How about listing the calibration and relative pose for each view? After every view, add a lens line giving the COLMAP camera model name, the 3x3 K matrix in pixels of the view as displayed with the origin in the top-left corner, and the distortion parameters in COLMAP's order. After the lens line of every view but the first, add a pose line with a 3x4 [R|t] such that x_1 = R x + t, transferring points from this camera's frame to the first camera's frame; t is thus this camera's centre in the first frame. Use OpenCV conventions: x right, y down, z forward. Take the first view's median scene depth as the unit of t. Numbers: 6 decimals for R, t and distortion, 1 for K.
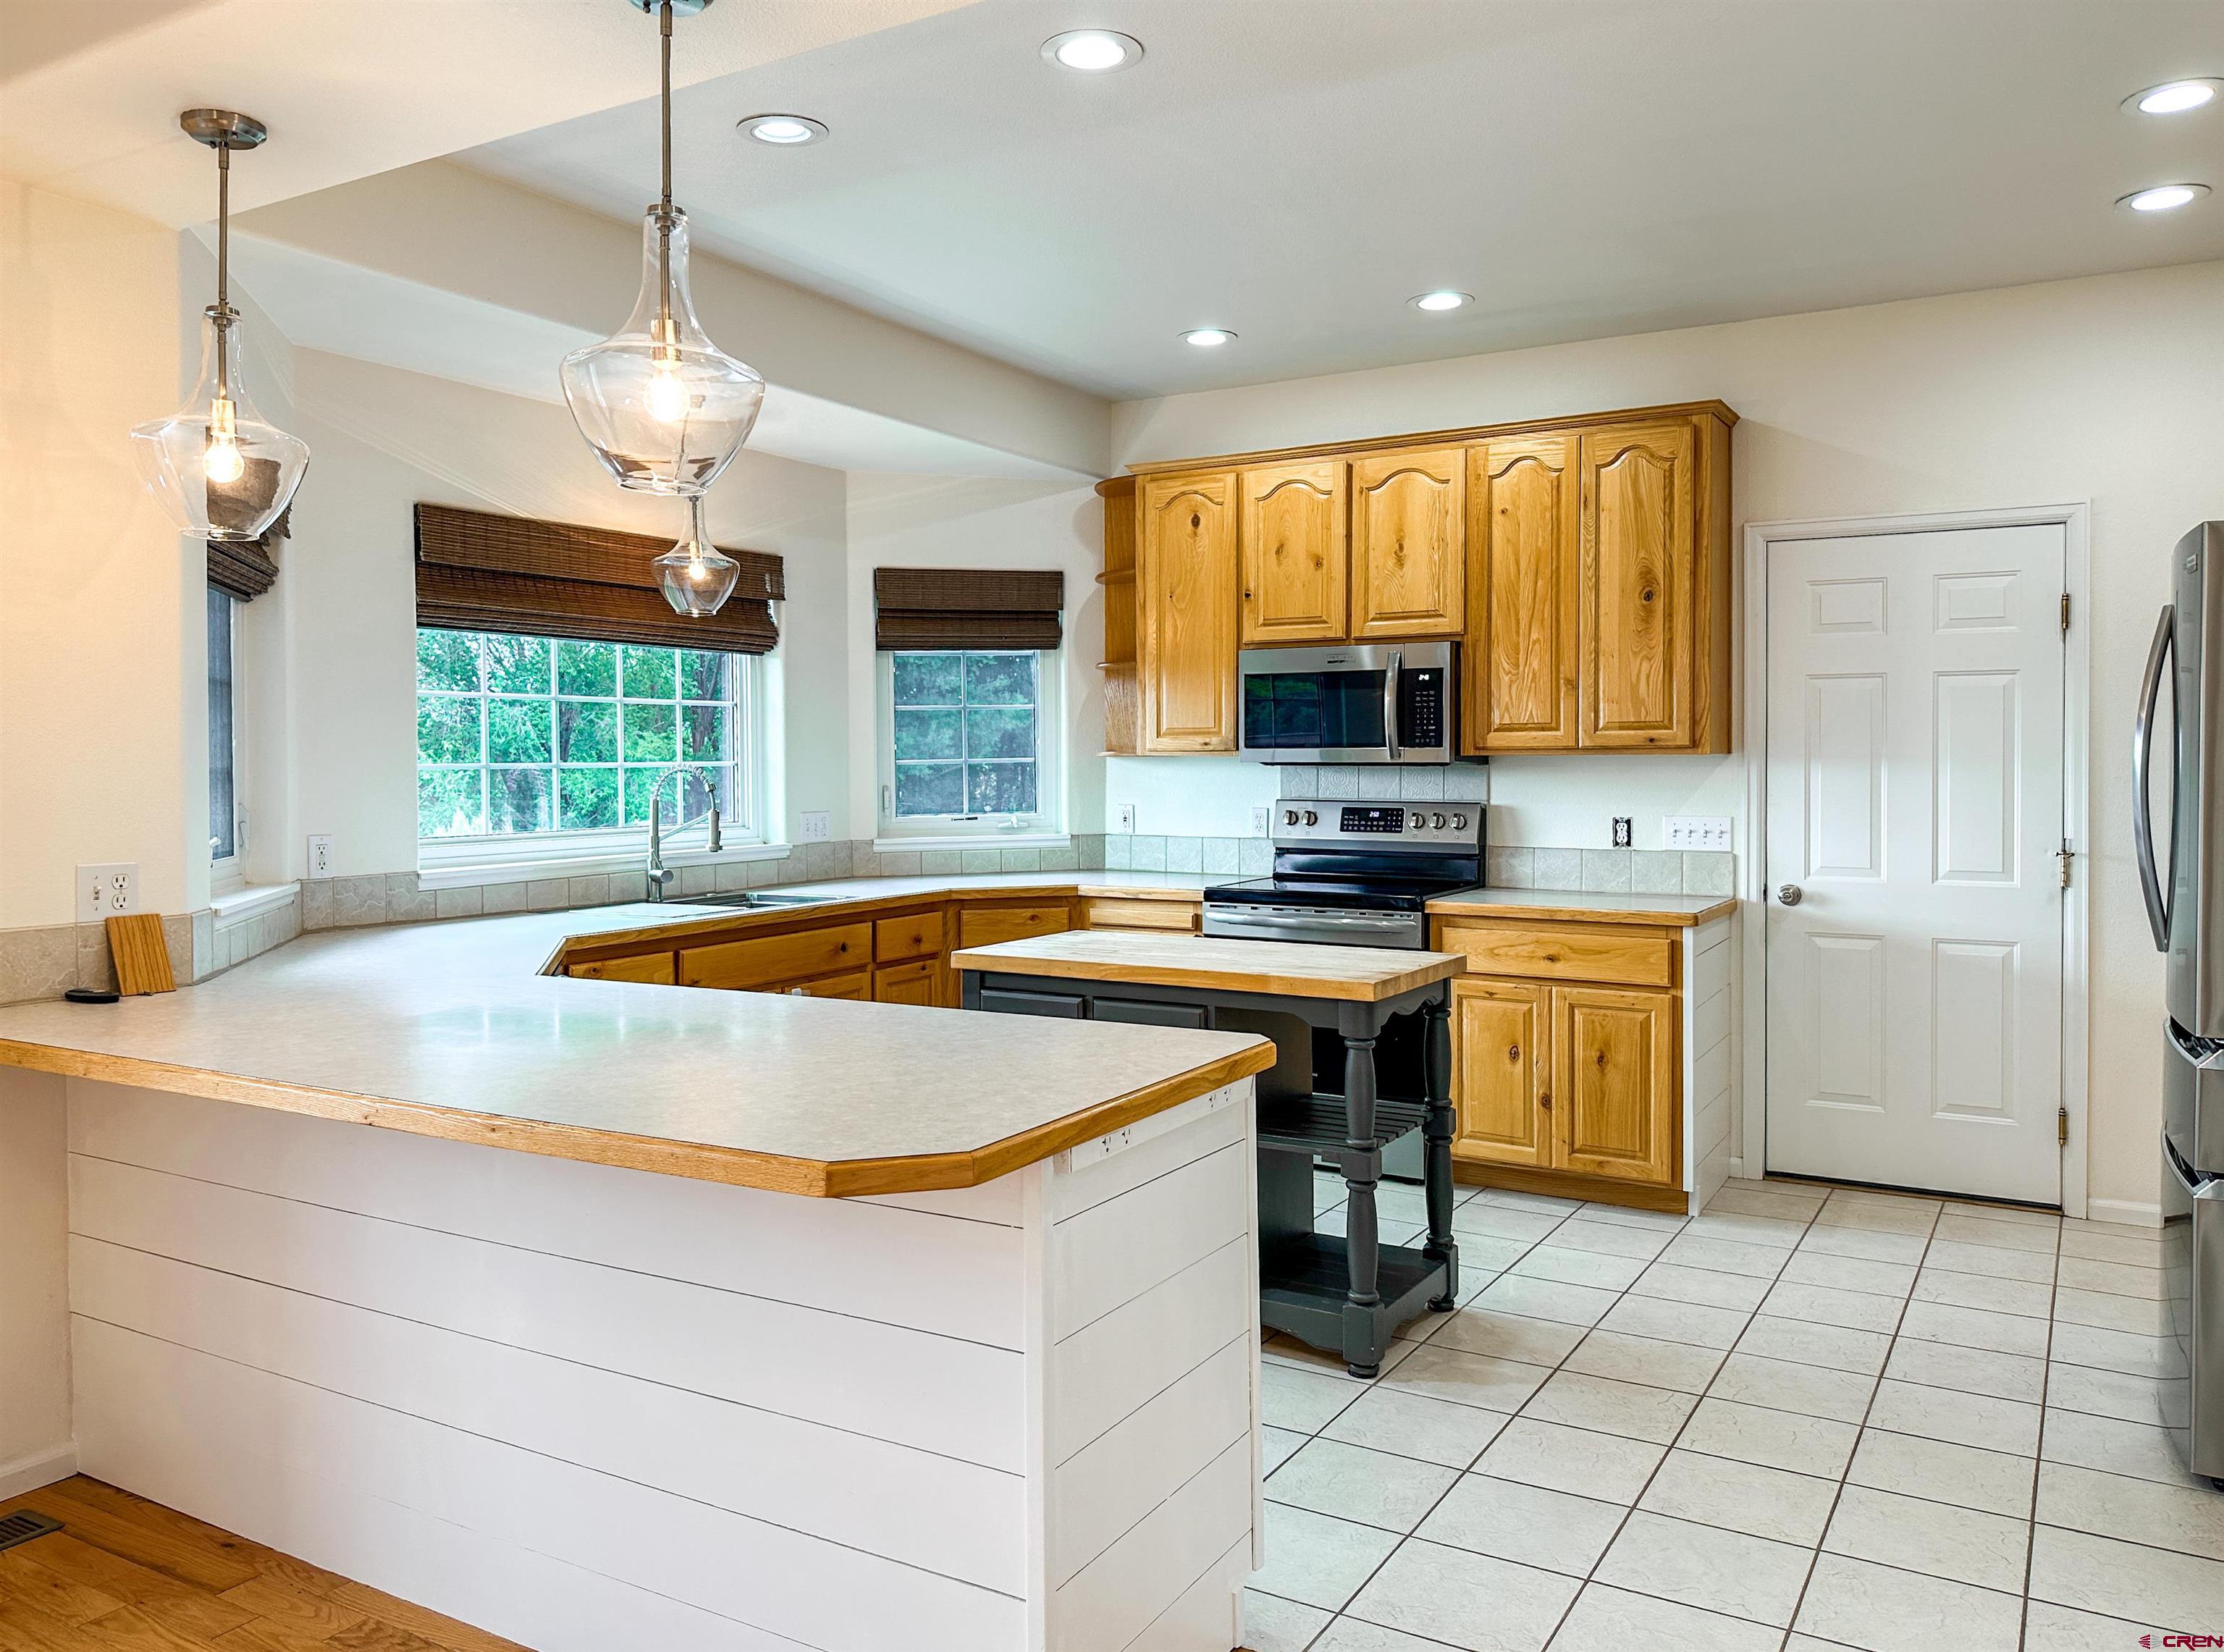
lens RADIAL K [[1648.3, 0, 1107.8], [0, 1648.3, 818.9], [0, 0, 1]] dist [0.012009, -0.001071]
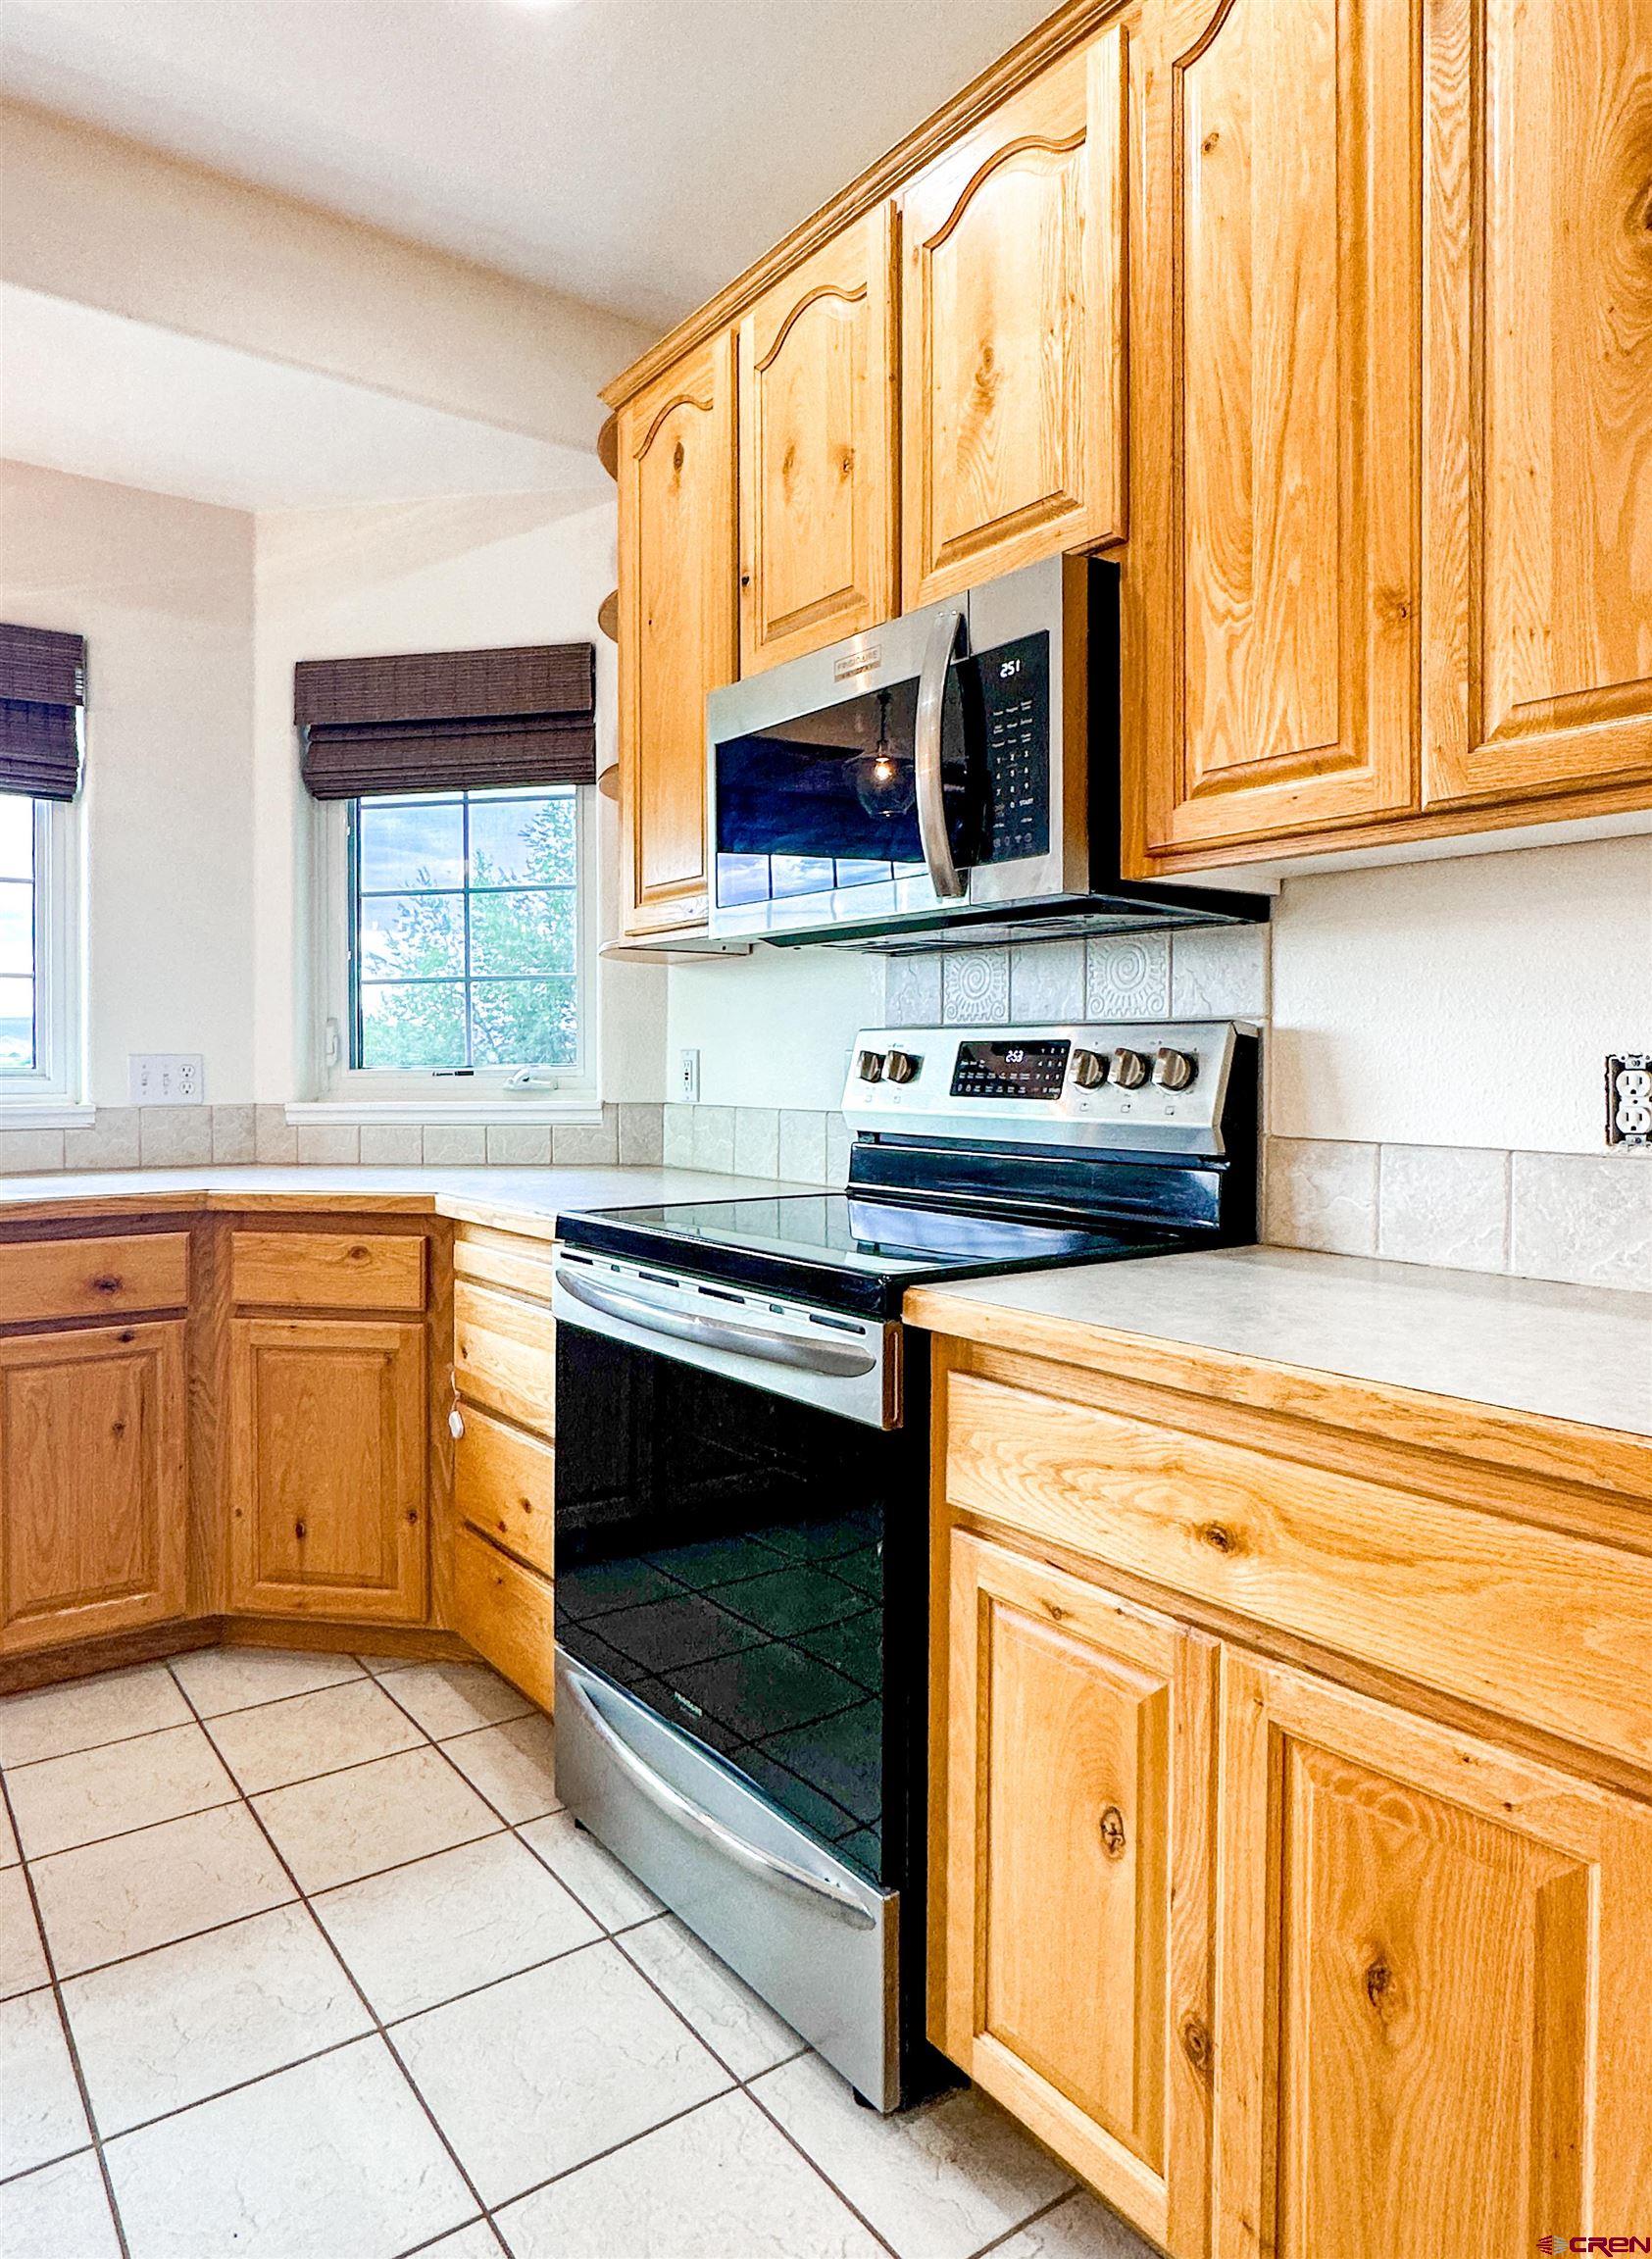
lens RADIAL K [[1368.6, 0, 808.7], [0, 1368.6, 1090.9], [0, 0, 1]] dist [-0.023169, 0.005097]
pose [[0.915460, 0.011881, -0.402233, 0.273053], [-0.019990, 0.999673, -0.015967, 0.013725], [0.401911, 0.022658, 0.915398, 0.702640]]
